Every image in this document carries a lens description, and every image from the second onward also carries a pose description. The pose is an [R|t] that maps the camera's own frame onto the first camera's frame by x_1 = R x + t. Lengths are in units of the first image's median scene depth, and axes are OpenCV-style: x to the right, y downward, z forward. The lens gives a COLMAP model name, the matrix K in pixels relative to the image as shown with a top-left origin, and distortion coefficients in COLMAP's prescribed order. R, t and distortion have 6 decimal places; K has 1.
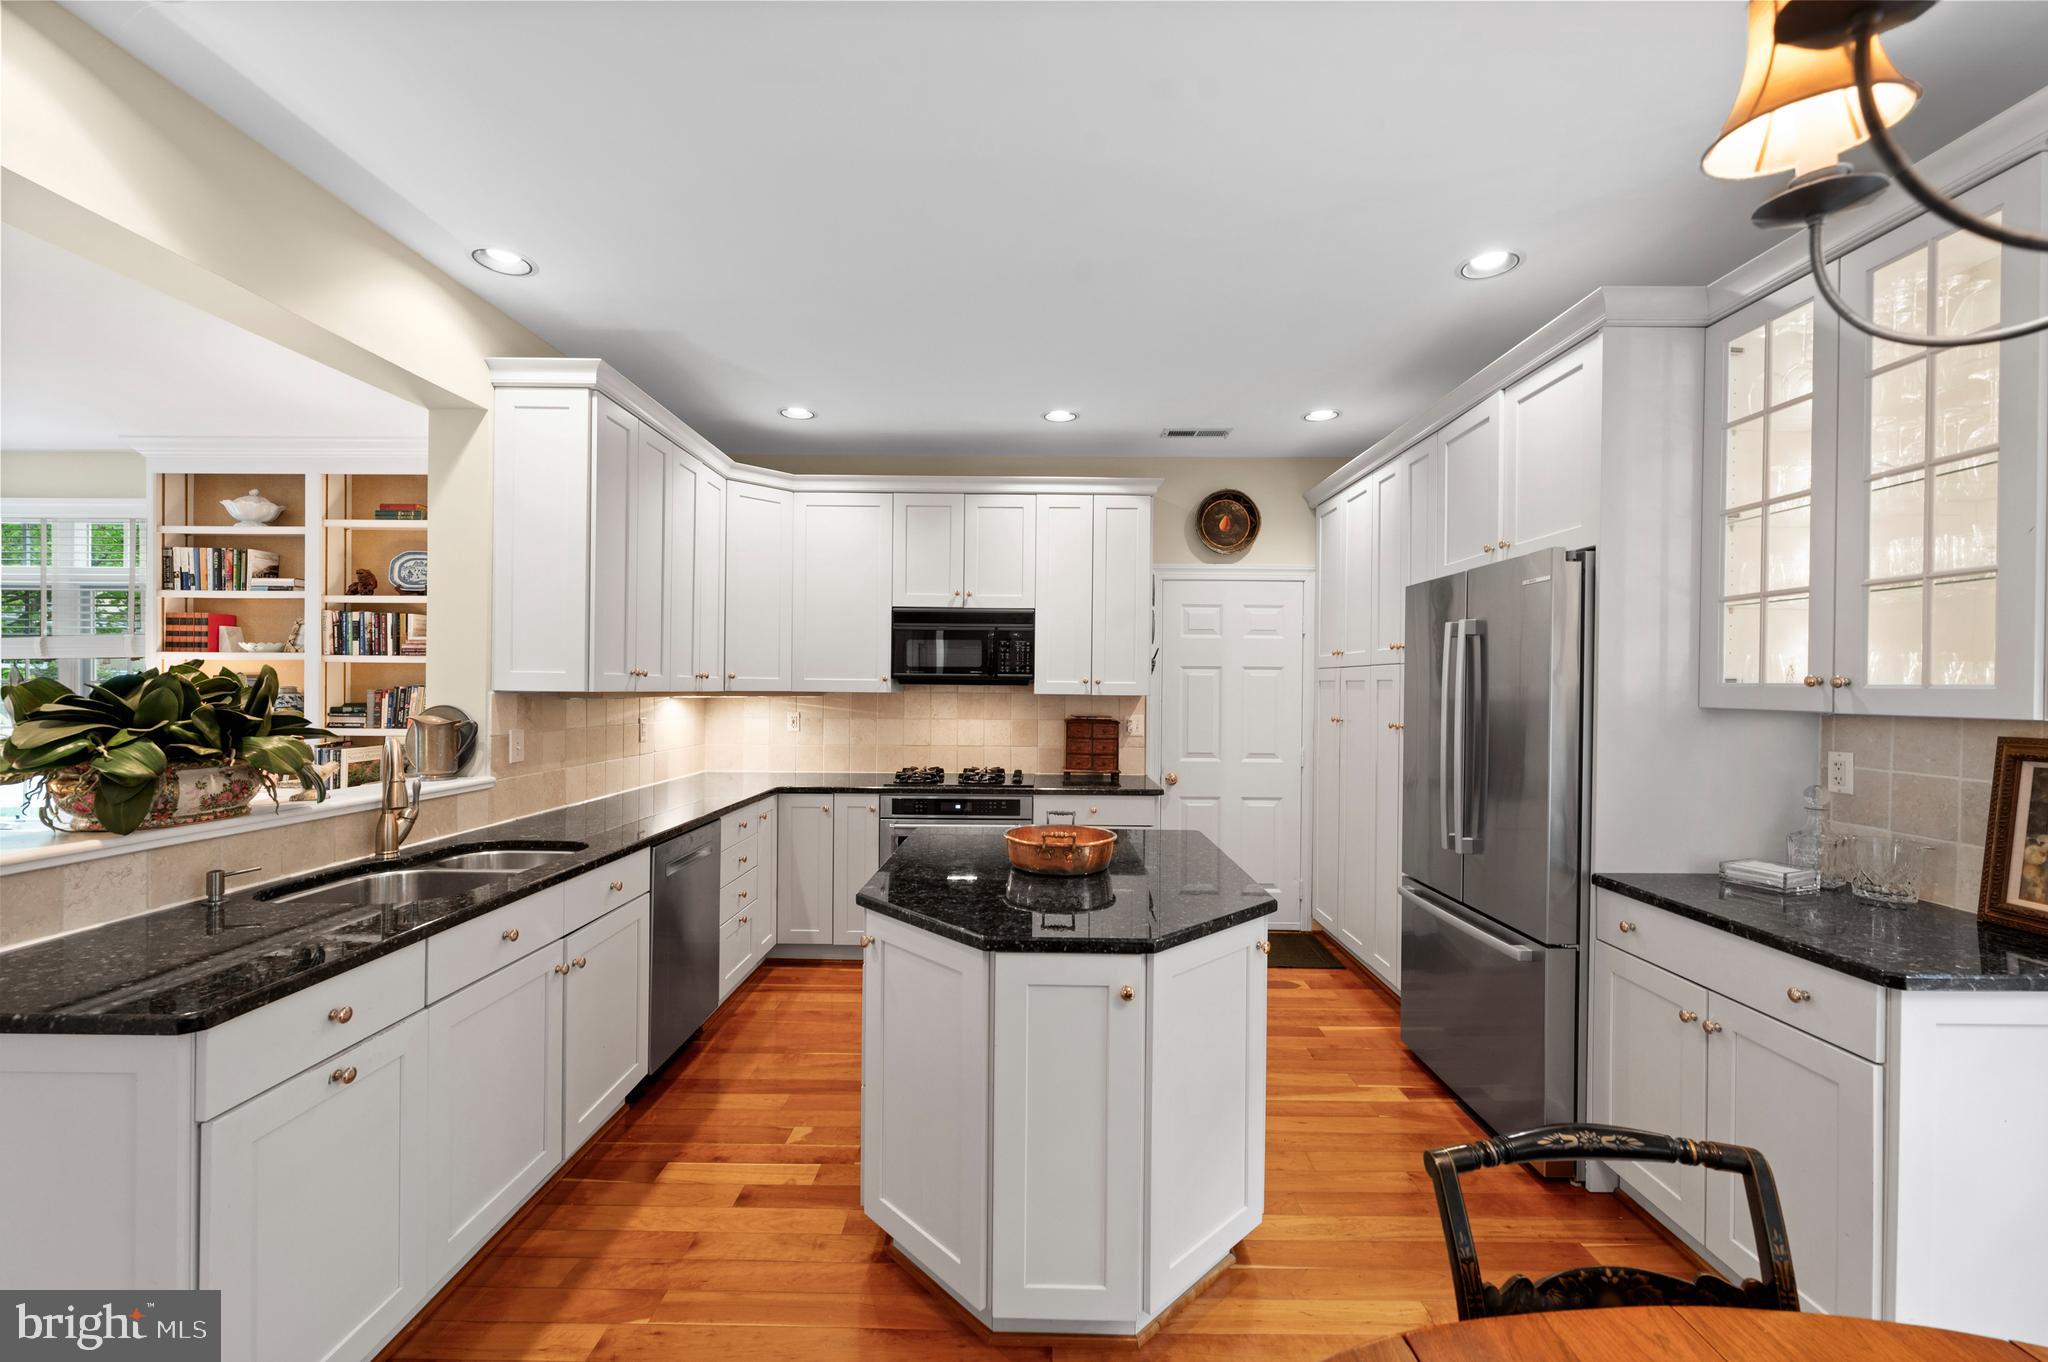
lens RADIAL K [[814.4, 0, 1028.1], [0, 814.4, 690.8], [0, 0, 1]] dist [-0.003144, 0.000862]
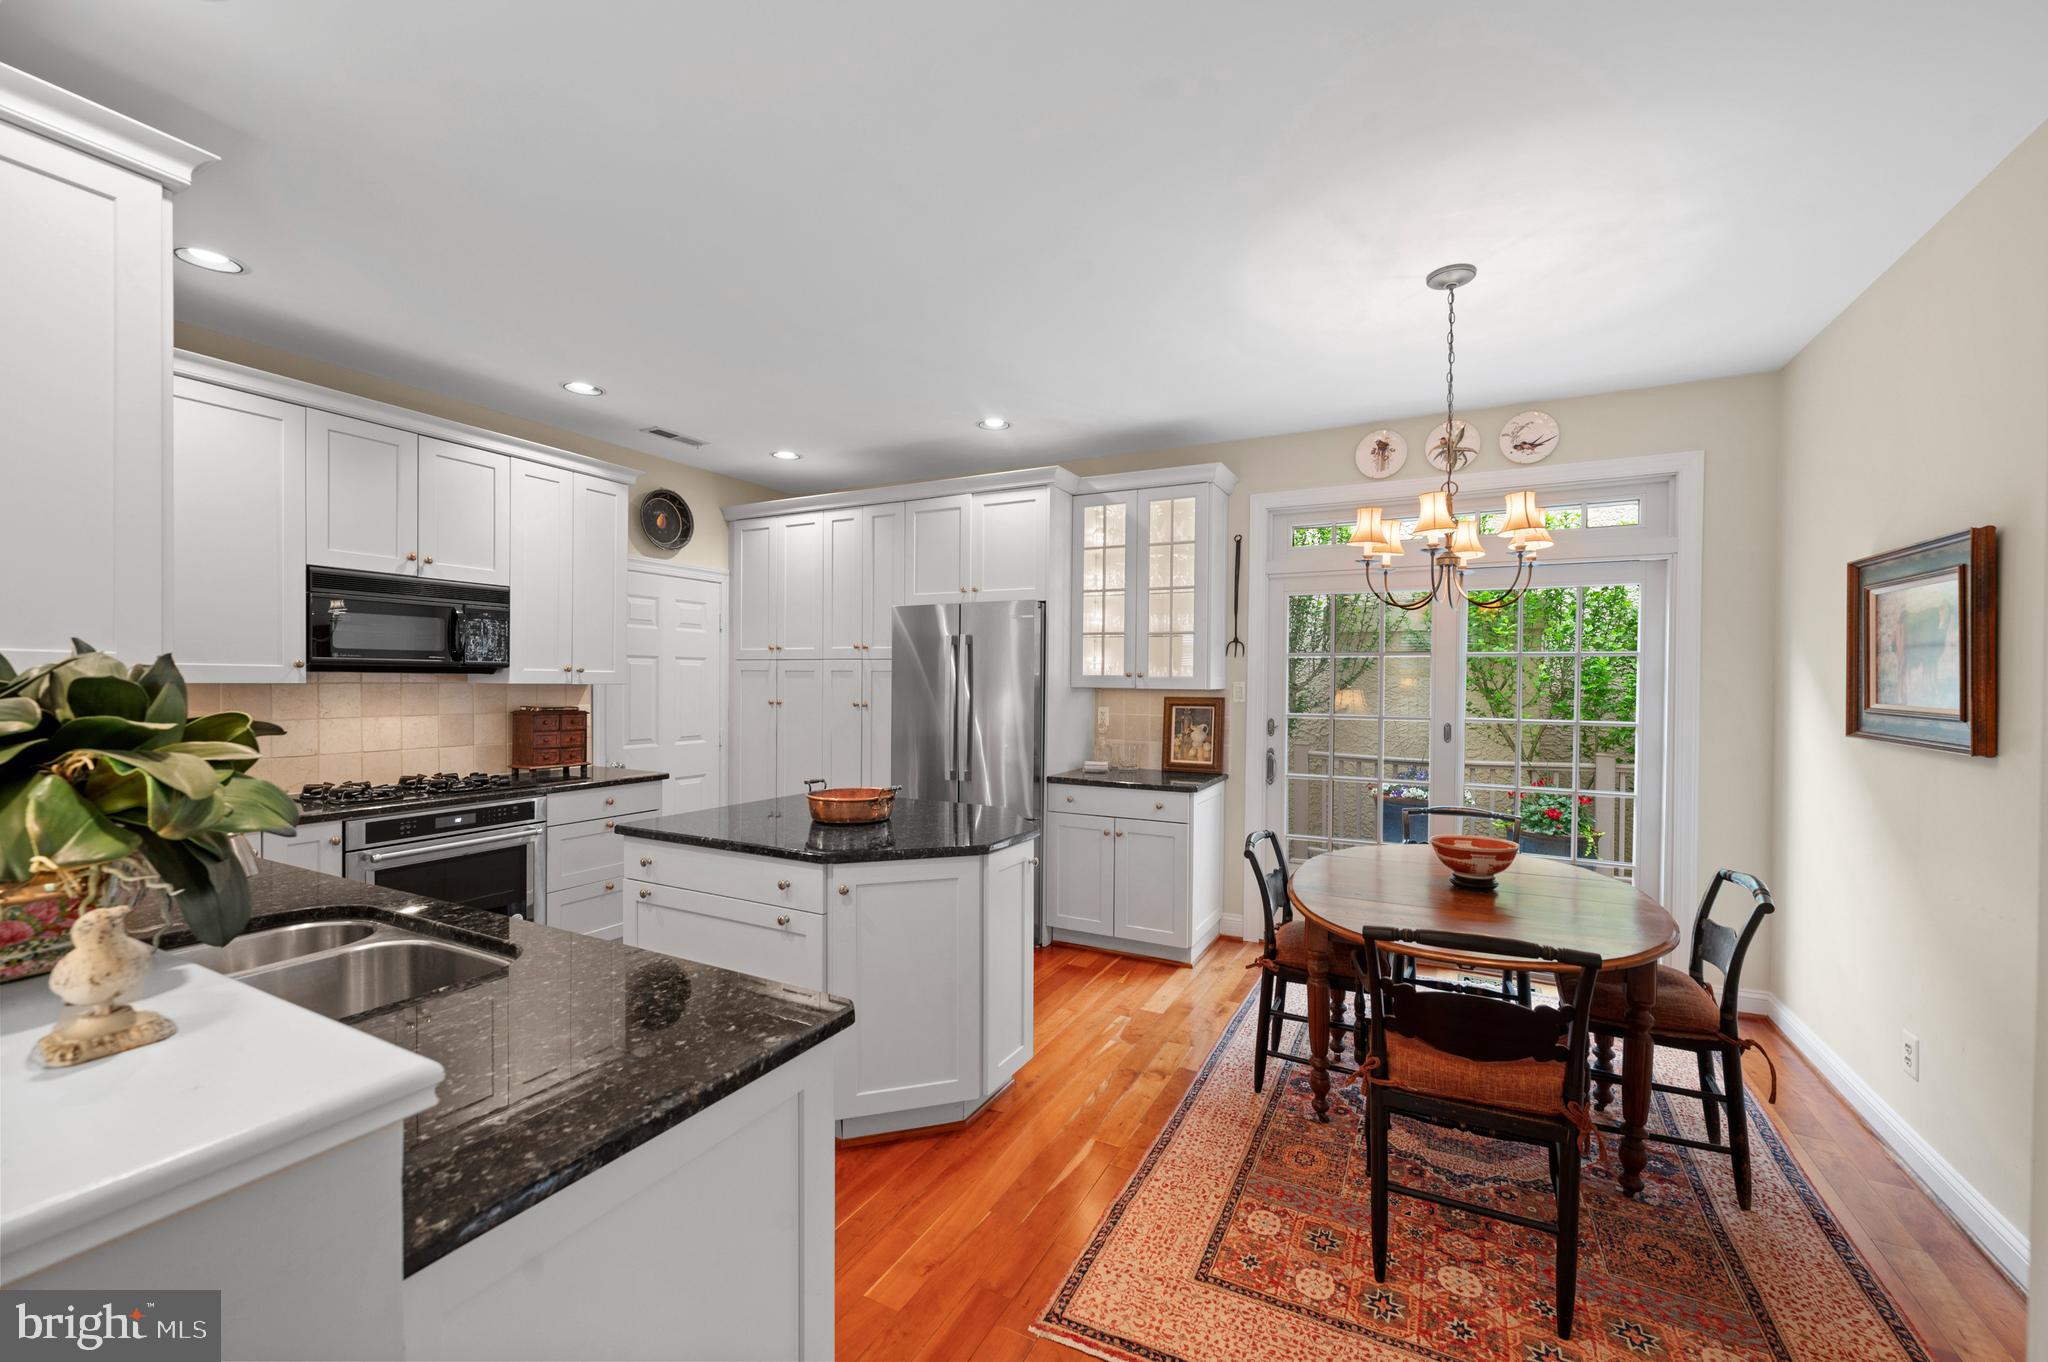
lens RADIAL K [[814.4, 0, 1032.6], [0, 814.4, 691.4], [0, 0, 1]] dist [-0.003144, 0.000862]
pose [[0.453354, -0.017224, 0.891164, -0.522802], [0.001730, 0.999828, 0.018444, -0.002928], [-0.891329, -0.006820, 0.453306, 0.096970]]
